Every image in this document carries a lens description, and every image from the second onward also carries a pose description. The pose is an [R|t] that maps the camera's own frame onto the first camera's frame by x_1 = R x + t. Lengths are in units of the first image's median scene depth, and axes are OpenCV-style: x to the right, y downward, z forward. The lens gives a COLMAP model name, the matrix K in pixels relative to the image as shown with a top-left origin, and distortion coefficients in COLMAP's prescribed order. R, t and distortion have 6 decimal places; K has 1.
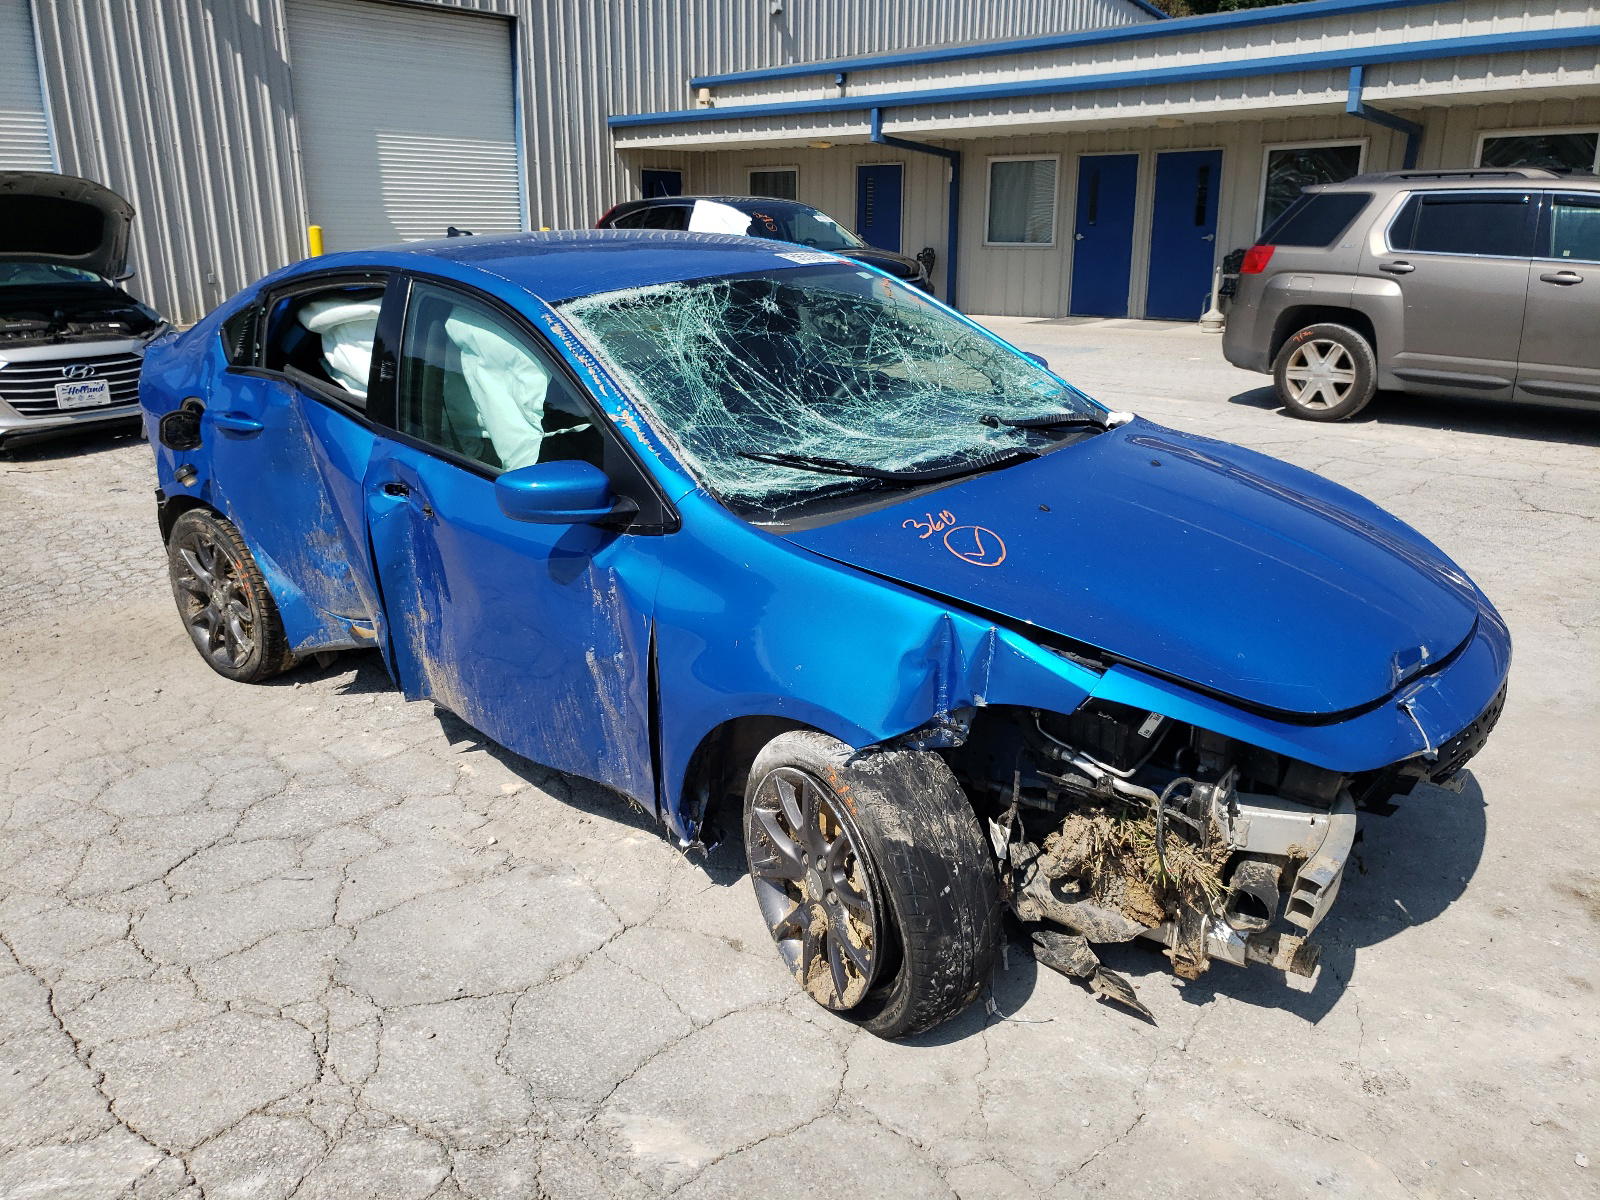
lens RADIAL K [[1254.1, 0, 781.0], [0, 1254.1, 605.3], [0, 0, 1]] dist [0.011578, 0.006779]
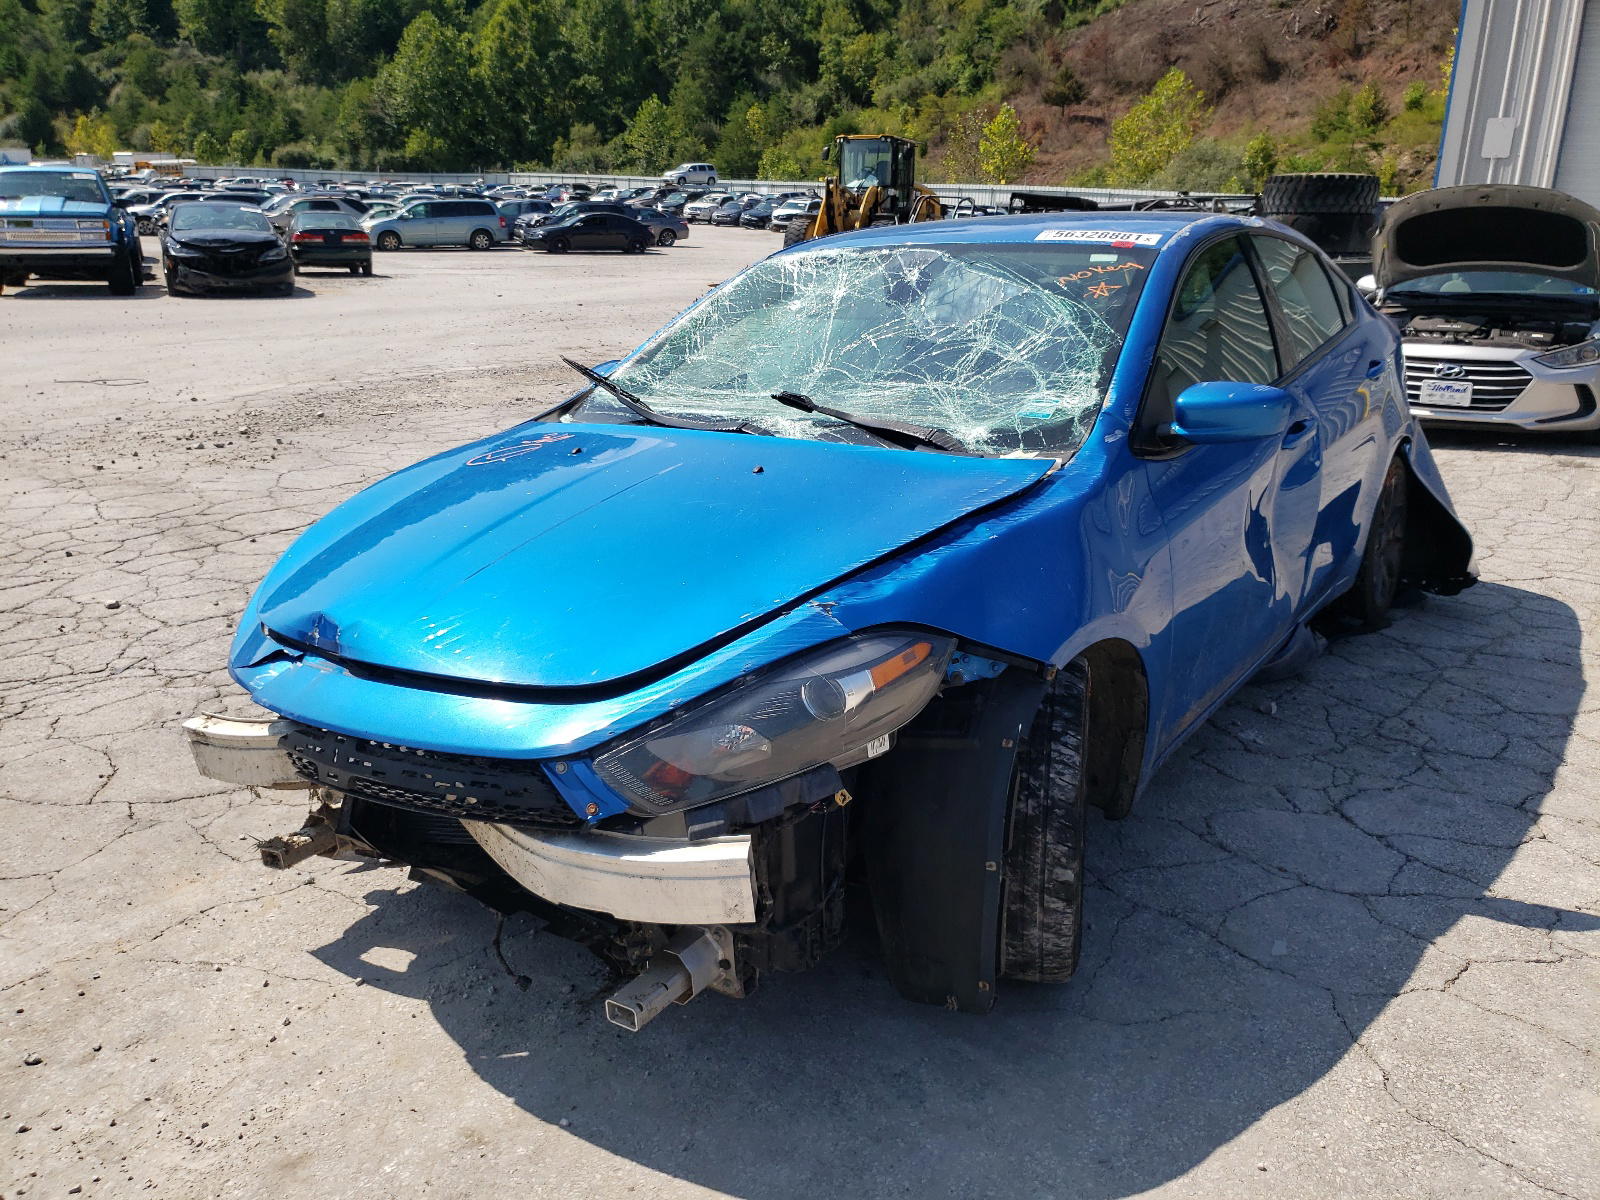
lens RADIAL K [[1253.9, 0, 821.6], [0, 1253.9, 595.4], [0, 0, 1]] dist [0.006021, 0.014827]
pose [[0.106285, 0.286409, -0.952194, 0.990945], [-0.320231, 0.916457, 0.239915, -0.222955], [0.941358, 0.279423, 0.189123, 0.820511]]
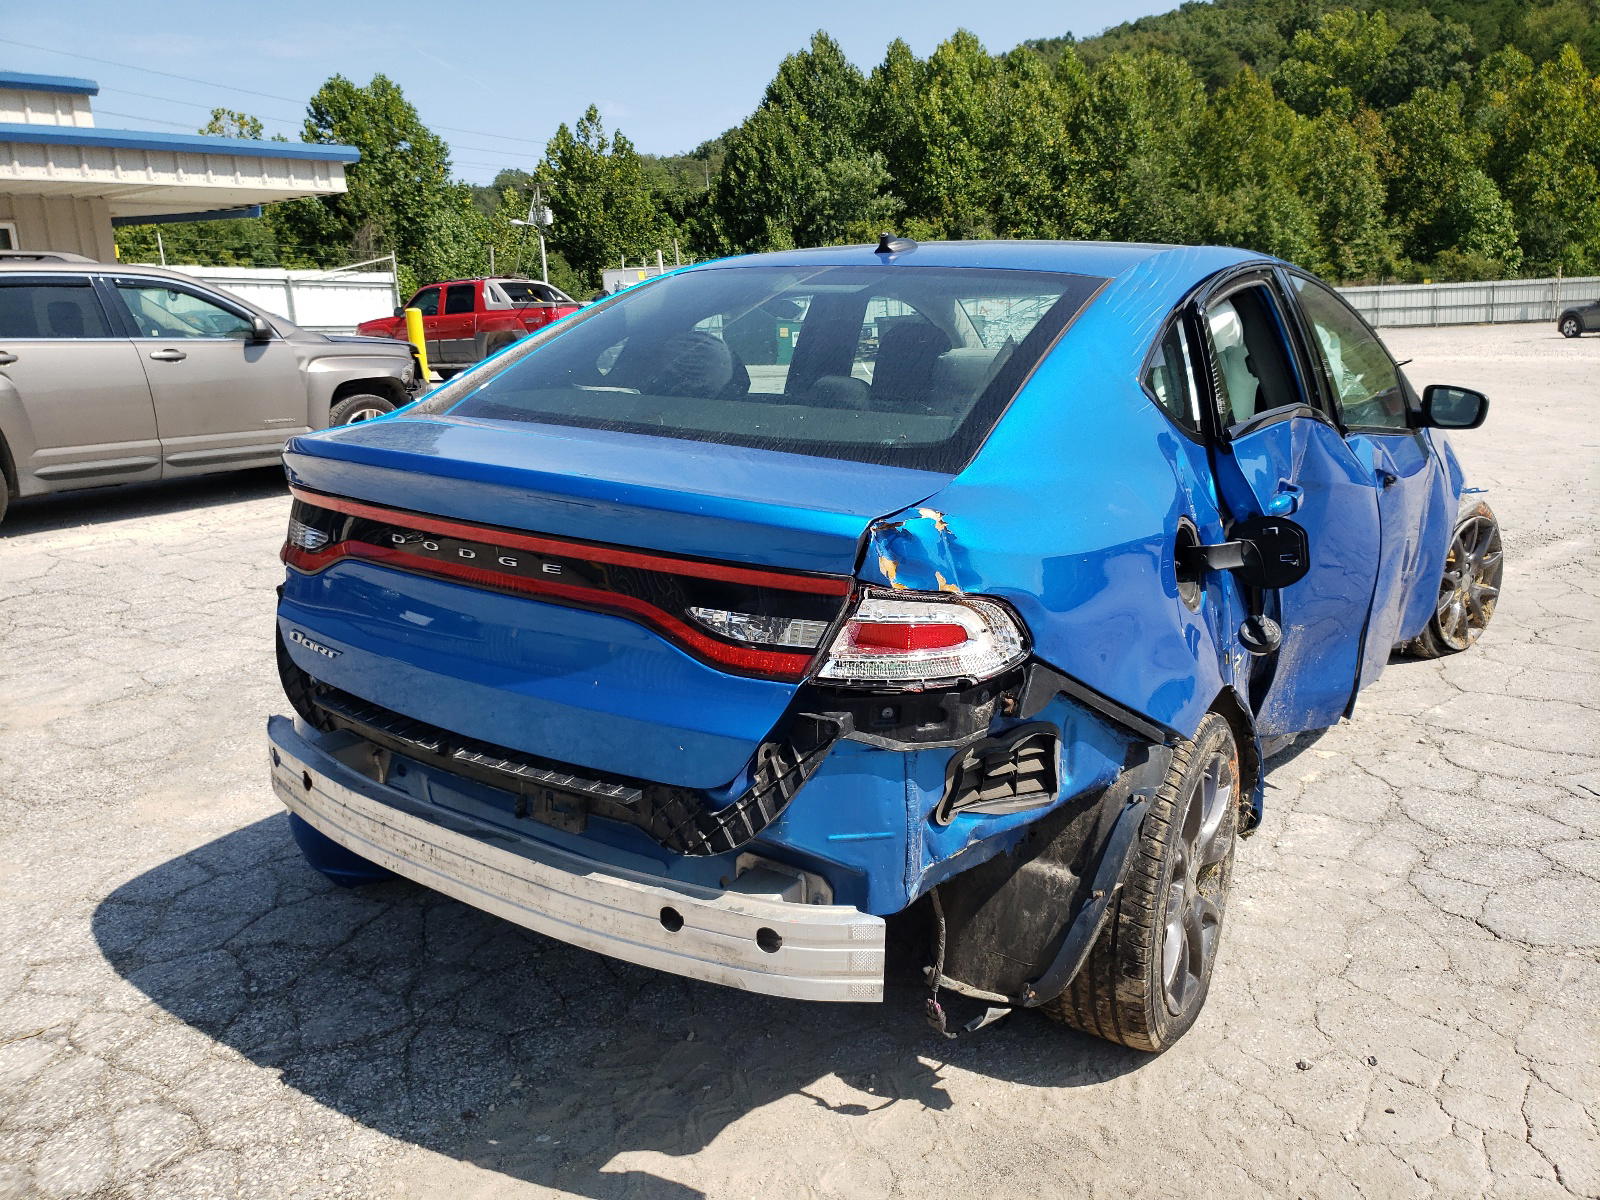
lens RADIAL K [[1253.9, 0, 821.6], [0, 1253.9, 595.4], [0, 0, 1]] dist [0.006021, 0.014827]
pose [[-0.133333, -0.220066, 0.966330, -1.161893], [0.330030, 0.909527, 0.252667, -0.380211], [-0.934507, 0.352607, -0.048641, 1.432453]]
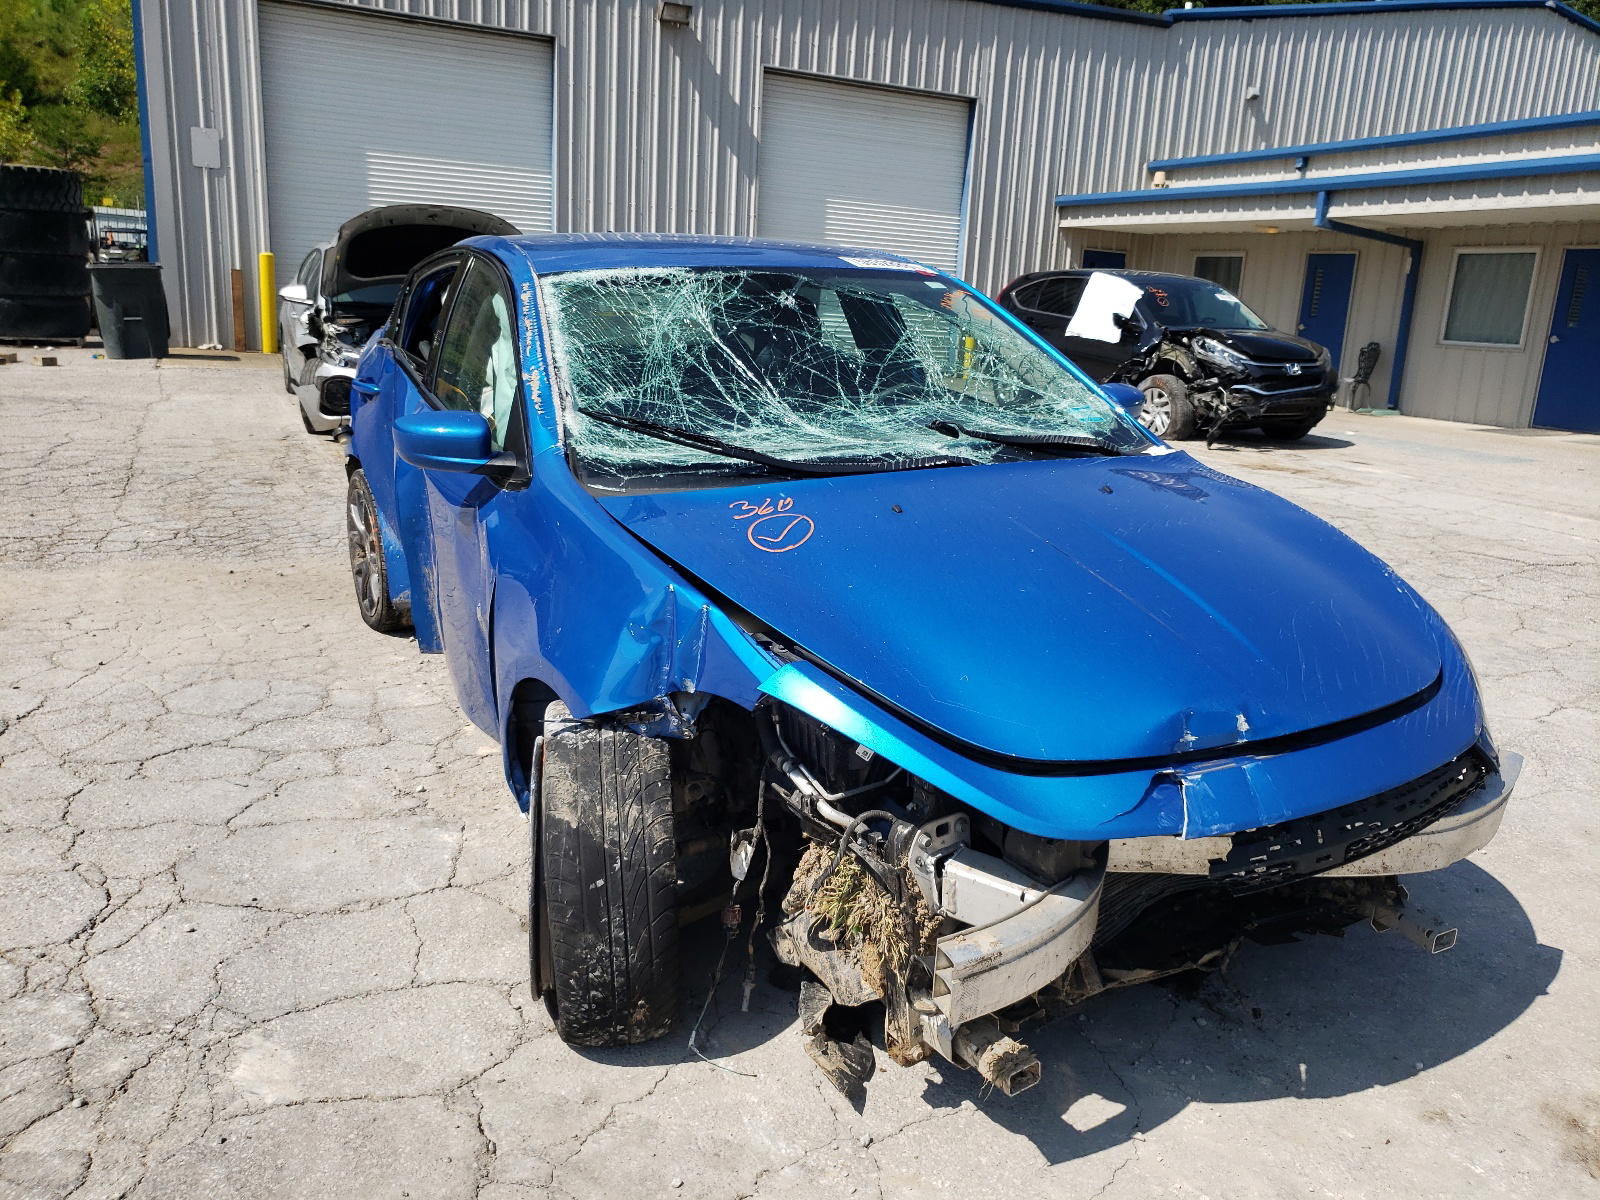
lens RADIAL K [[1253.9, 0, 821.6], [0, 1253.9, 595.4], [0, 0, 1]] dist [0.006021, 0.014827]
pose [[0.932885, 0.135099, -0.333878, 0.372354], [-0.159720, 0.986029, -0.047289, 0.027132], [0.322825, 0.097442, 0.941429, 0.122836]]
